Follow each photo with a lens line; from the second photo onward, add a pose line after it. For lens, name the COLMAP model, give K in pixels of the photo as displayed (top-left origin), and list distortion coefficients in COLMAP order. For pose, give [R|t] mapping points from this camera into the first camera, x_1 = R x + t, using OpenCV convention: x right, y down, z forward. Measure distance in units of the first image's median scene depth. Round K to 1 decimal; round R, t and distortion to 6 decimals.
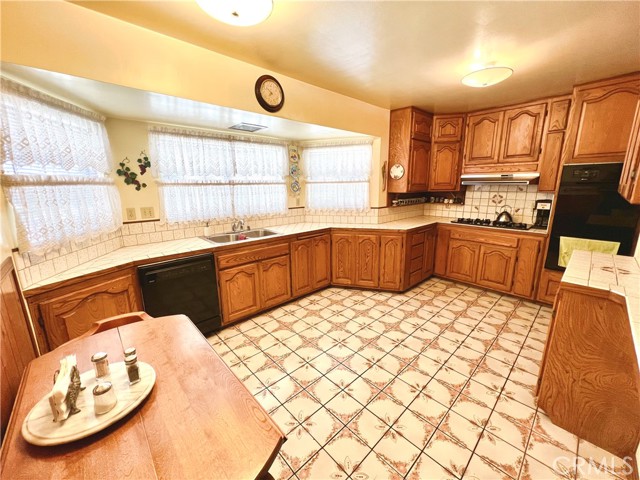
lens RADIAL K [[255.0, 0, 318.7], [0, 255.0, 240.8], [0, 0, 1]] dist [-0.001106, -0.001041]
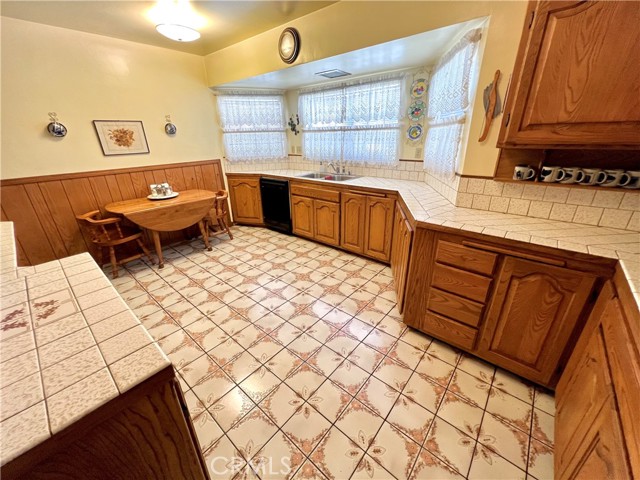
lens RADIAL K [[255.0, 0, 317.5], [0, 255.0, 239.5], [0, 0, 1]] dist [-0.001106, -0.001041]
pose [[0.107599, 0.385913, -0.916239, 0.820641], [-0.197580, 0.911507, 0.360717, -0.157255], [0.974364, 0.142217, 0.174326, 0.725069]]
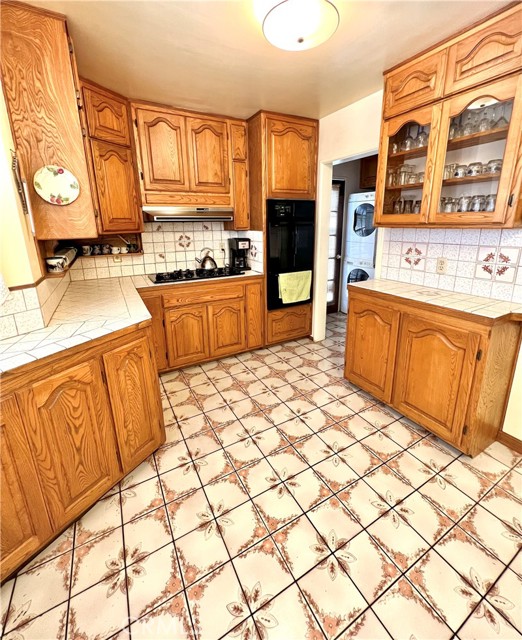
lens RADIAL K [[278.9, 0, 263.4], [0, 278.9, 291.1], [0, 0, 1]] dist [0.001335, -0.000482]
pose [[0.230044, -0.224203, 0.947002, -0.066097], [0.224501, 0.959080, 0.172527, -0.130862], [-0.946932, 0.172914, 0.270964, 0.675837]]
